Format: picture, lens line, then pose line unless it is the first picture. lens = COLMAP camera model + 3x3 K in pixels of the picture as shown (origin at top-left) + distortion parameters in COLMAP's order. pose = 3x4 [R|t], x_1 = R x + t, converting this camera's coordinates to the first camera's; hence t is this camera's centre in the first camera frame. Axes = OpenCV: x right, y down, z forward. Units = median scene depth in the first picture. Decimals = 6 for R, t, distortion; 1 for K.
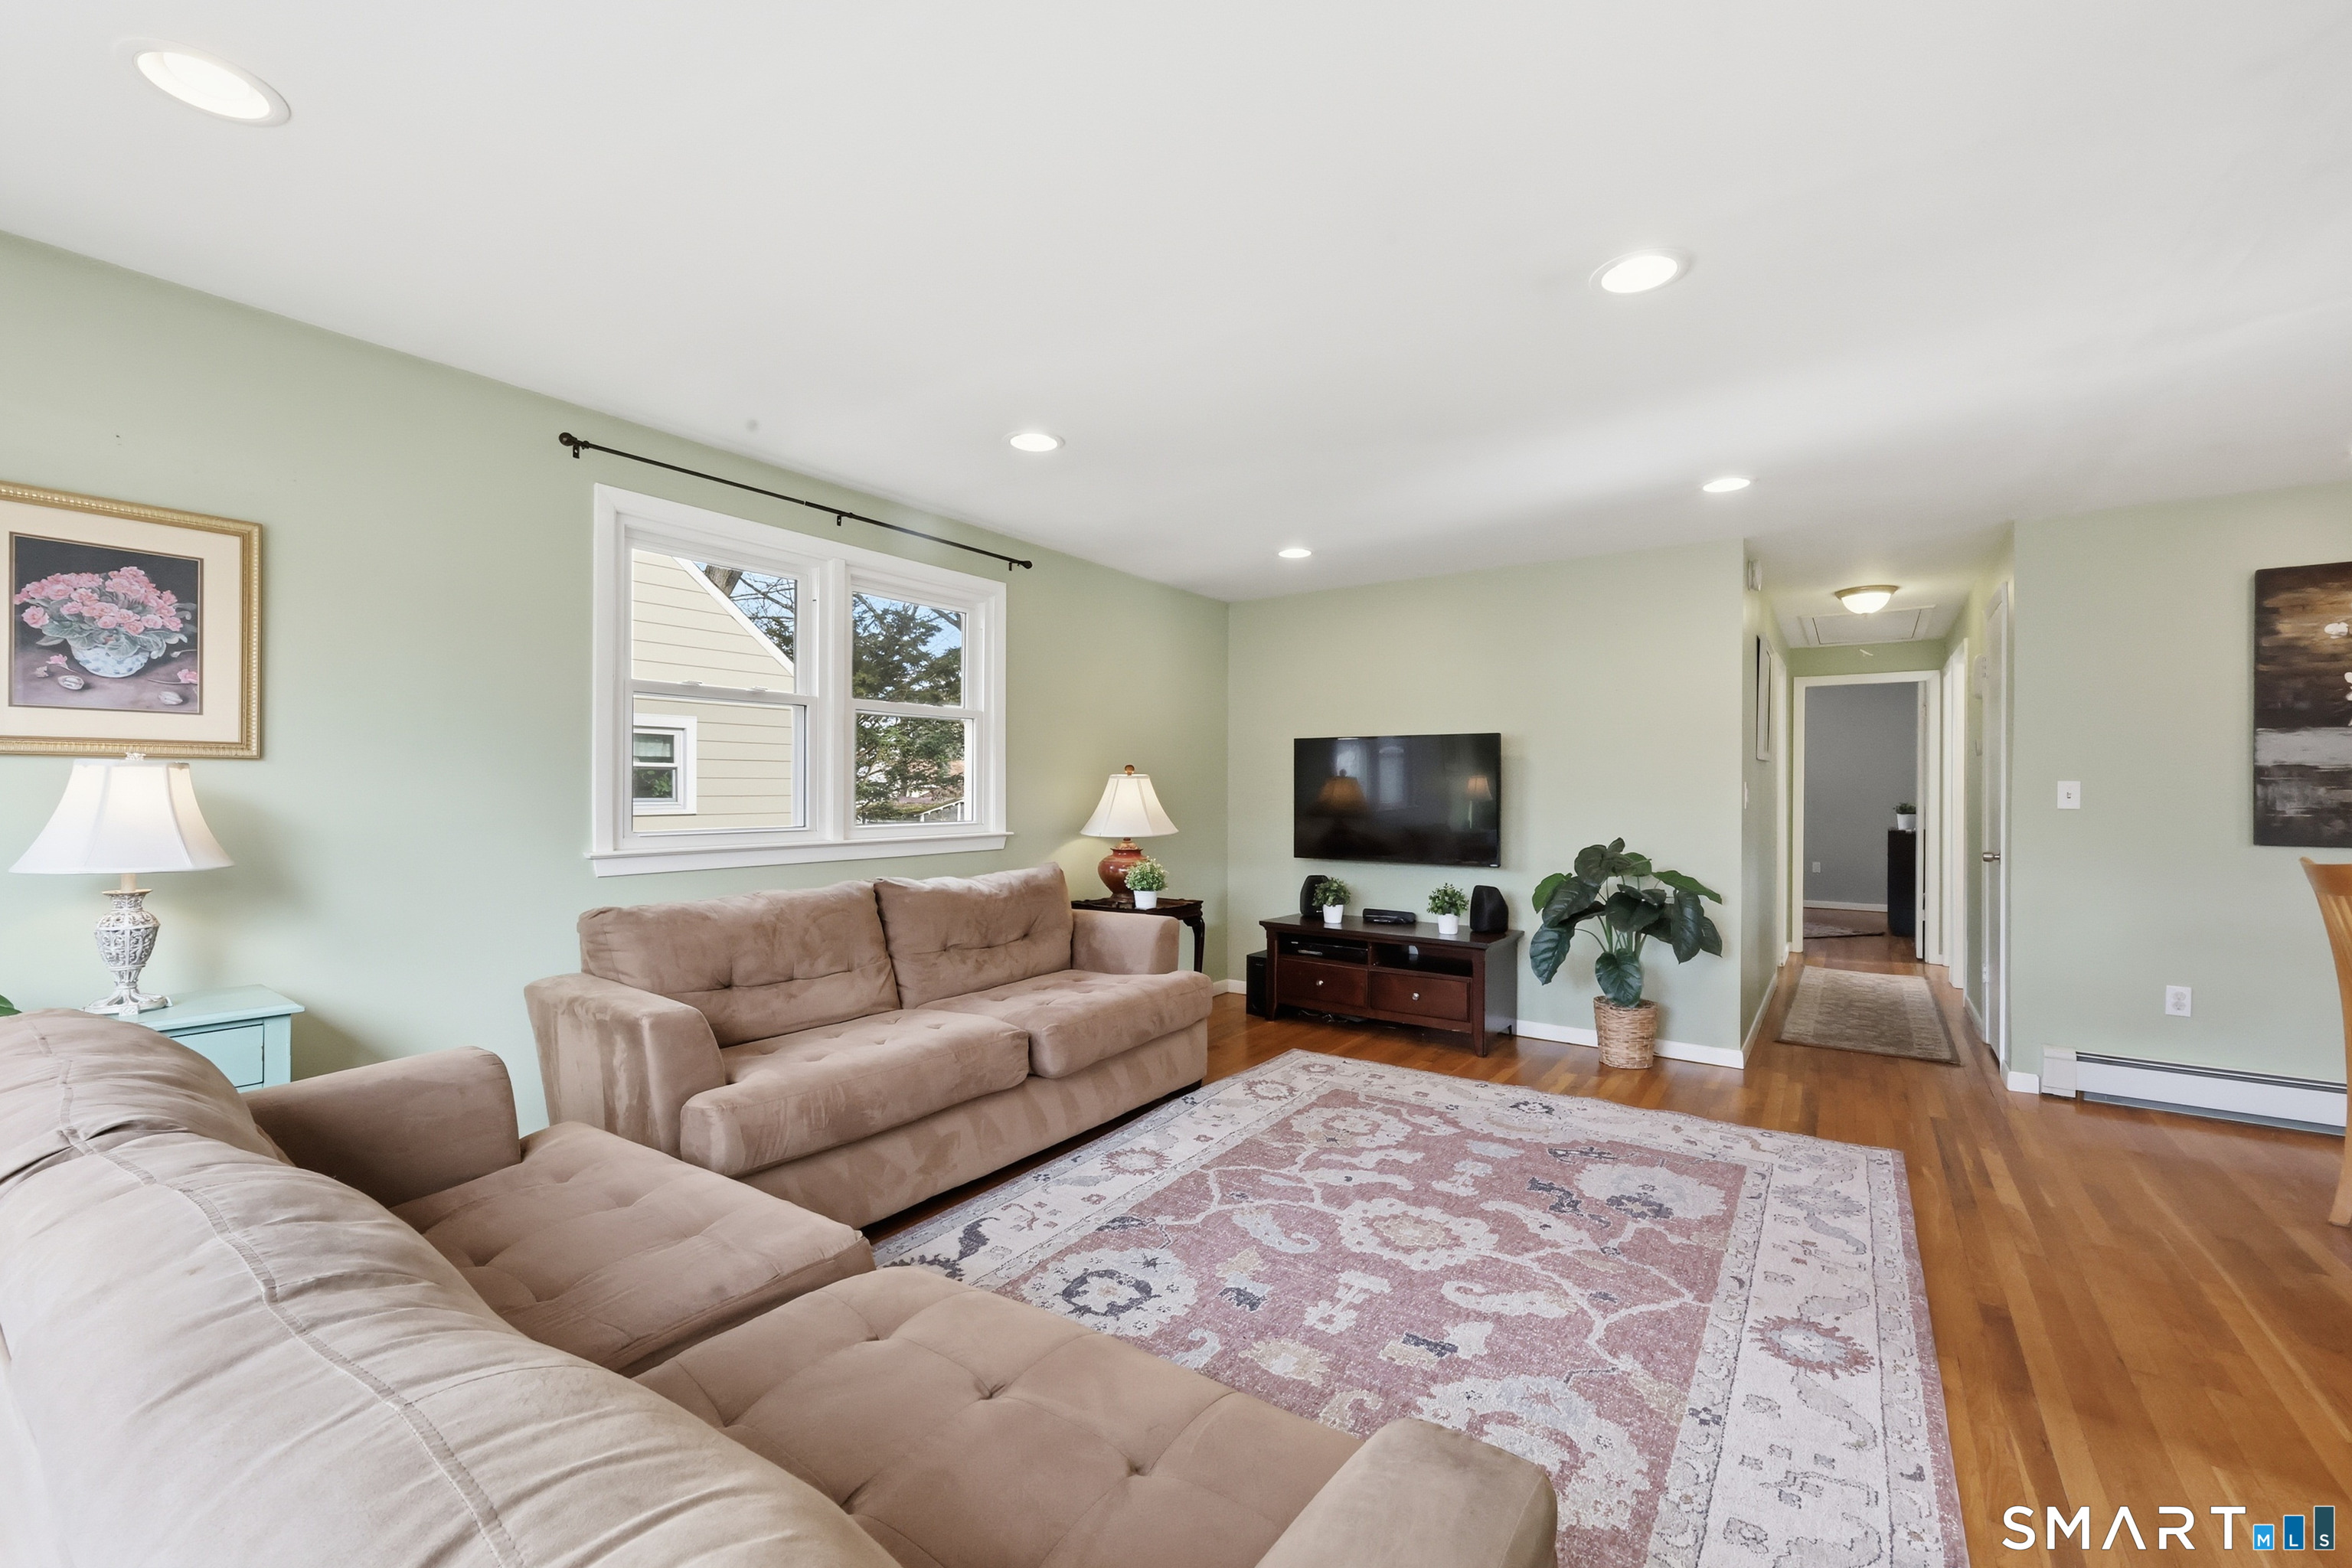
lens RADIAL K [[966.2, 0, 1183.9], [0, 966.2, 793.2], [0, 0, 1]] dist [0.000008, 0.000120]
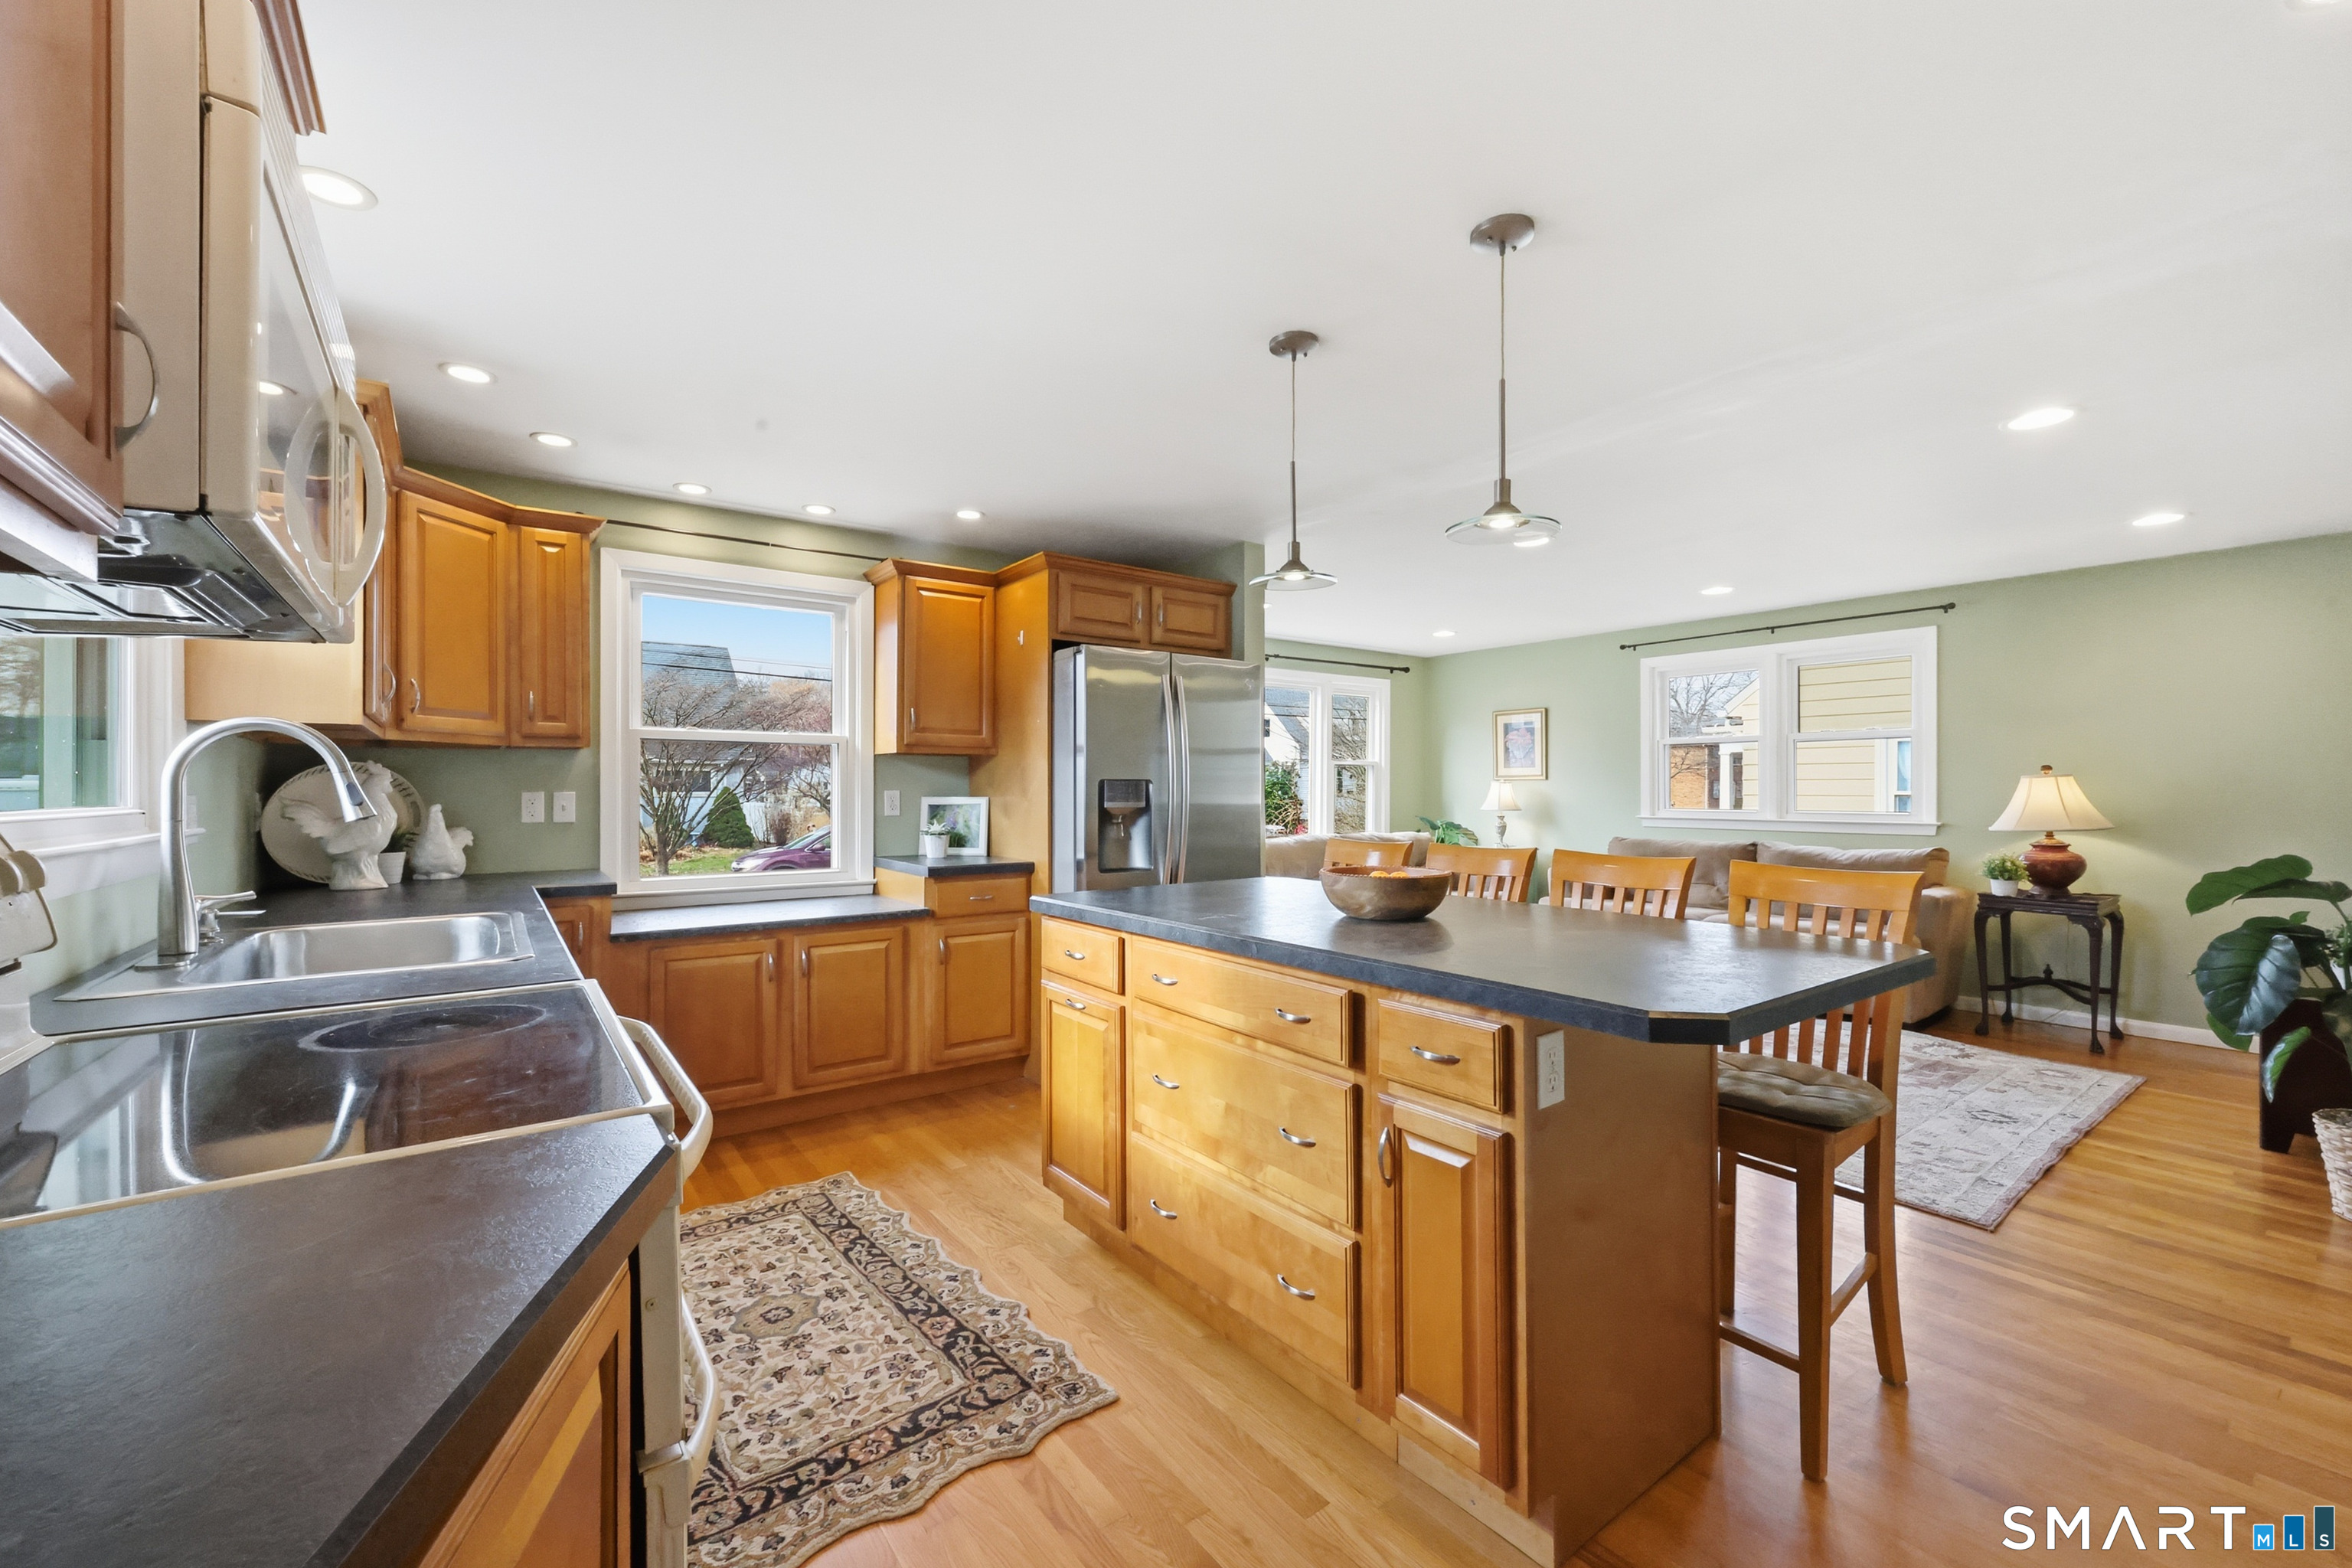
lens RADIAL K [[965.4, 0, 1176.0], [0, 965.4, 784.0], [0, 0, 1]] dist [0.000461, 0.000071]
pose [[-0.330618, -0.008846, -0.943723, 1.988137], [-0.005269, 0.999958, -0.007528, 0.006935], [0.943750, 0.002484, -0.330651, 0.707342]]
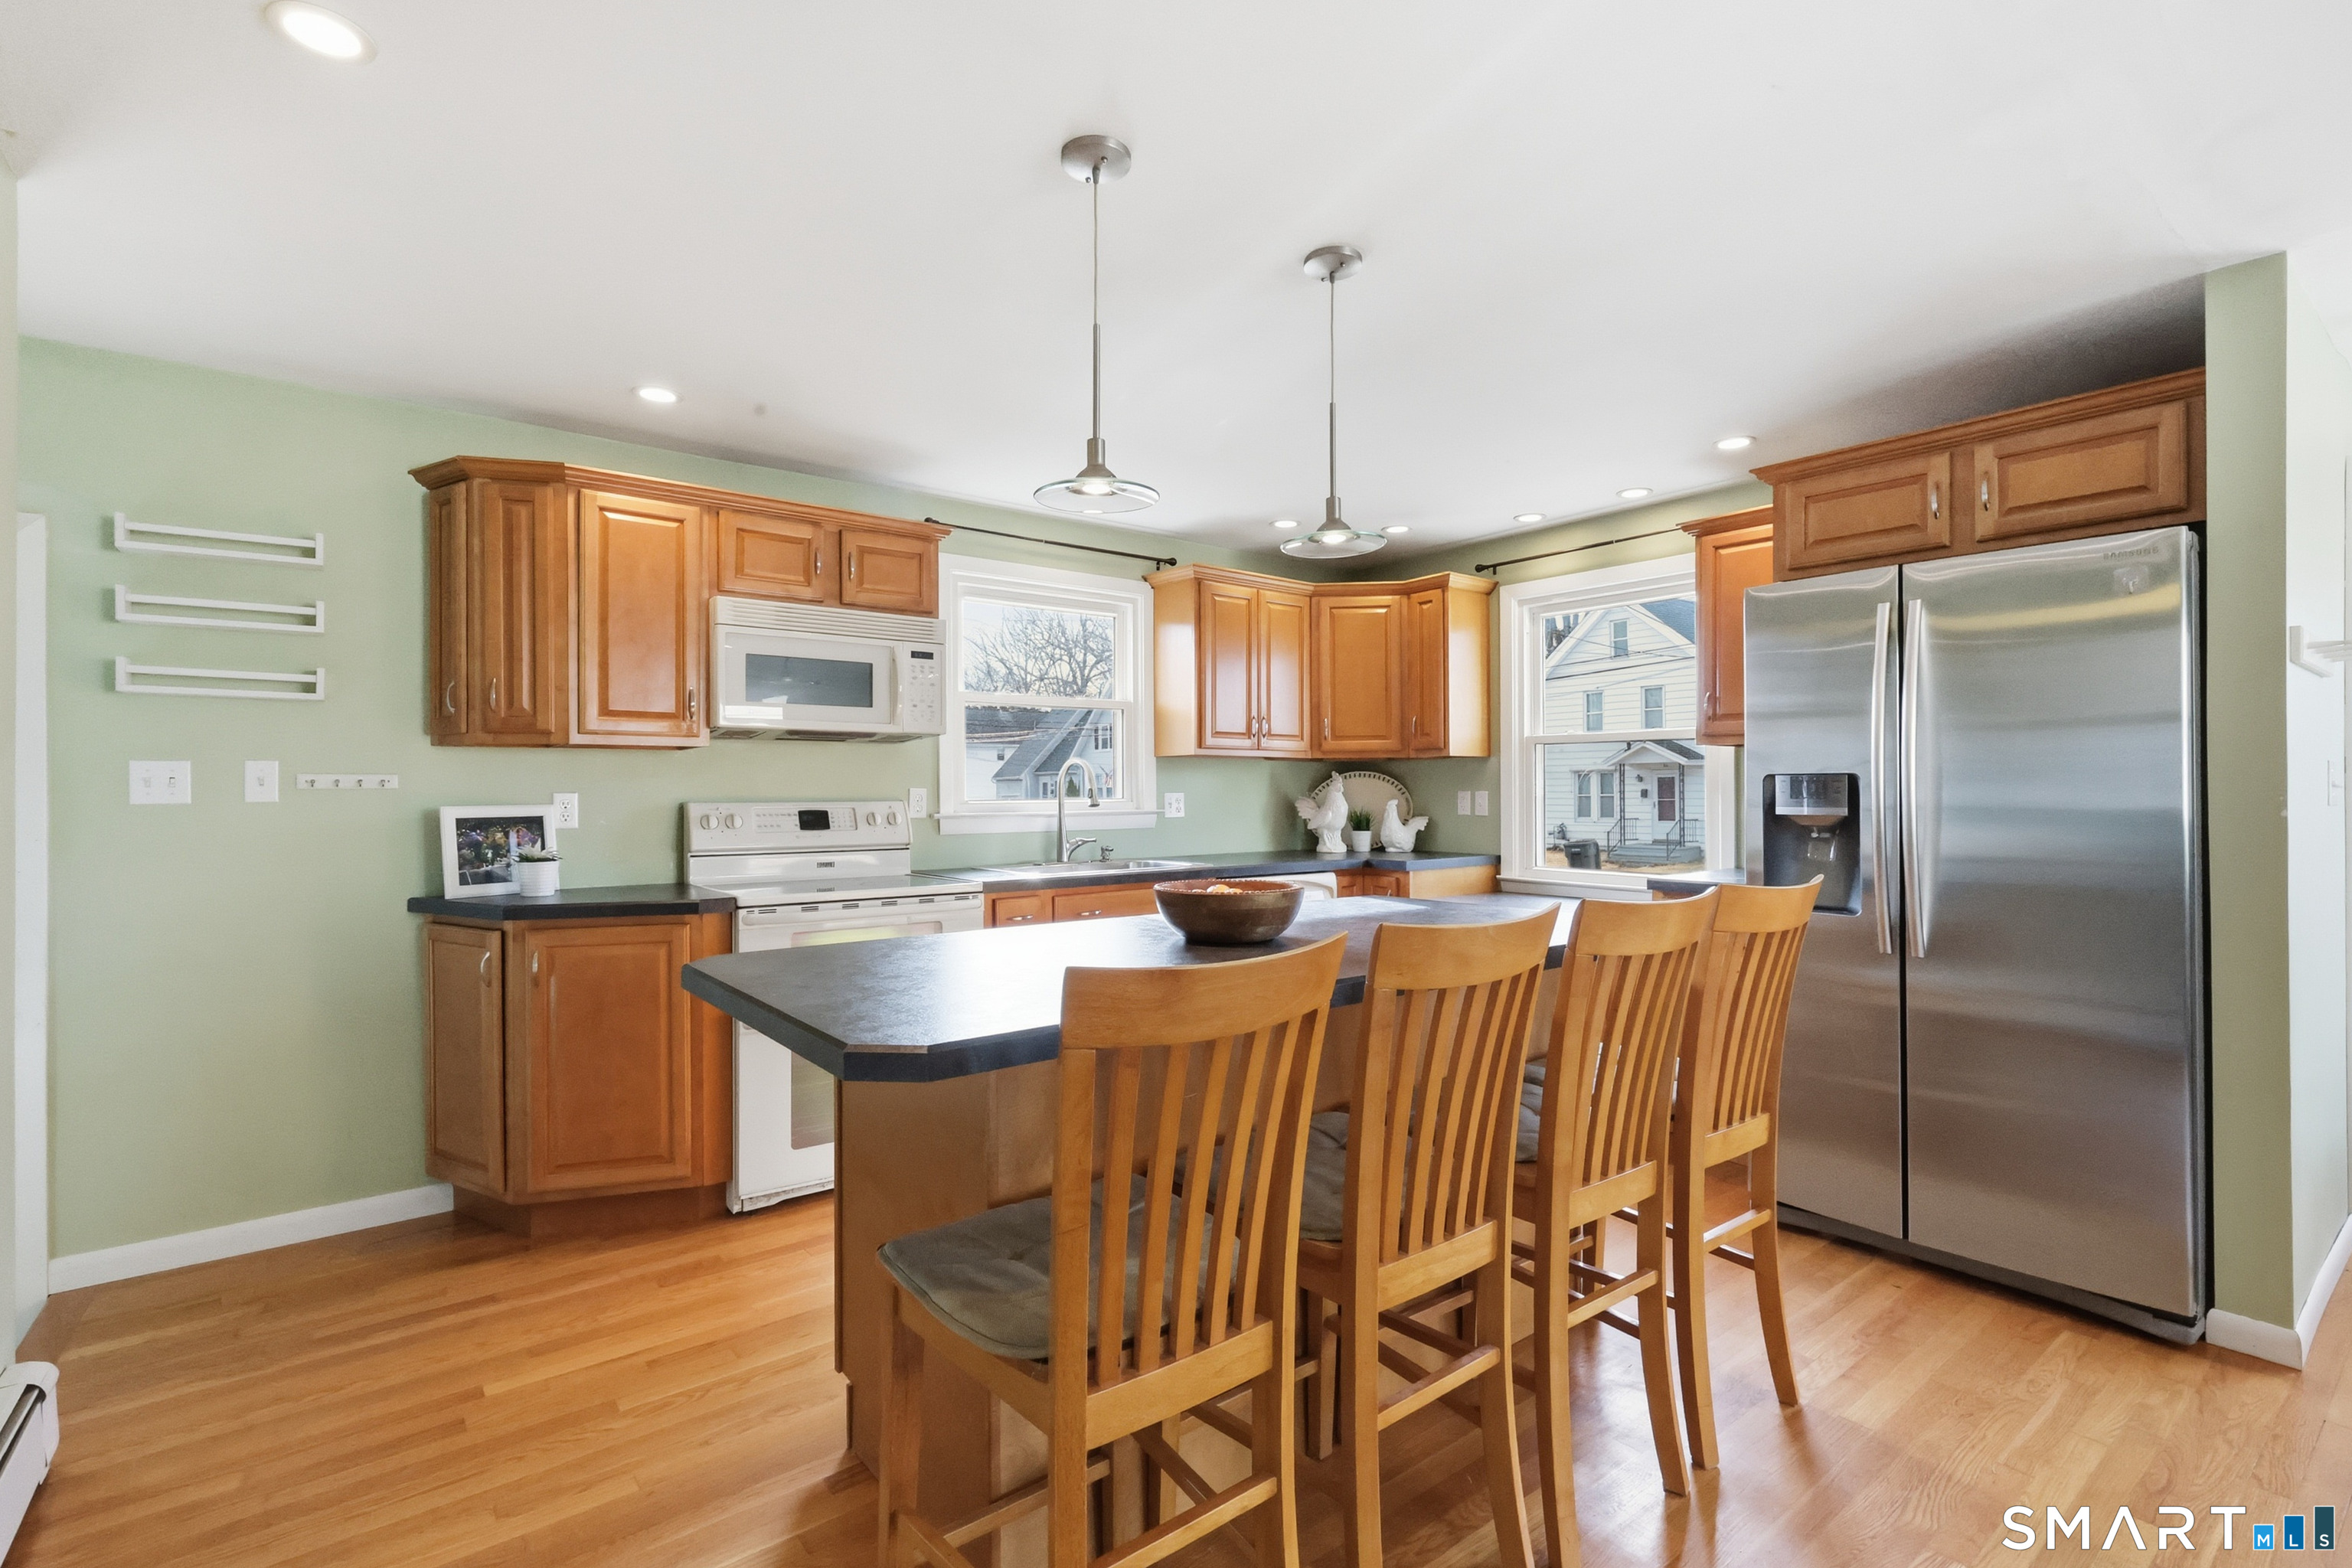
lens RADIAL K [[1060.6, 0, 1180.8], [0, 1060.6, 791.3], [0, 0, 1]] dist [-0.001374, -0.000505]
pose [[-0.952626, -0.000733, 0.304145, 1.002238], [0.001051, 0.999983, 0.005705, 0.001236], [-0.304144, 0.005754, -0.952609, 1.321912]]
